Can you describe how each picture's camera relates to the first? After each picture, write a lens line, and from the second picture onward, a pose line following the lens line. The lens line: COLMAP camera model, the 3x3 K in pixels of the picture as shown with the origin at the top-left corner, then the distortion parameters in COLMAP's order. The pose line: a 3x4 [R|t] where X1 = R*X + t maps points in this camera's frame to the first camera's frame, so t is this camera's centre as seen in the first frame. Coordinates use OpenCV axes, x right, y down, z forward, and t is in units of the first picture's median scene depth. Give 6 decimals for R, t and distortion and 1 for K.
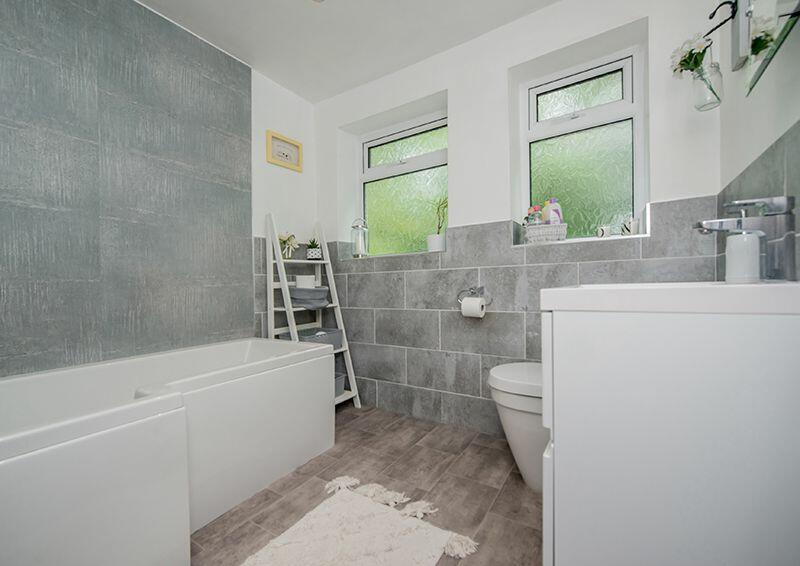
lens RADIAL K [[347.9, 0, 377.6], [0, 347.9, 290.8], [0, 0, 1]] dist [-0.001972, -0.000522]
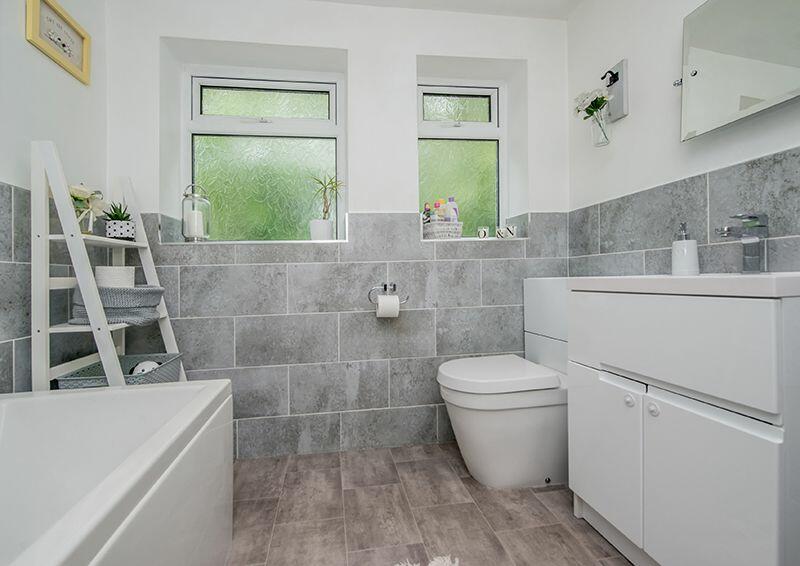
lens RADIAL K [[361.7, 0, 398.4], [0, 361.7, 281.0], [0, 0, 1]] dist [-0.002871, -0.000812]
pose [[0.732991, -0.001959, 0.680235, -0.297571], [0.021398, 0.999567, -0.020178, 0.001990], [-0.679902, 0.029346, 0.732716, 0.282151]]
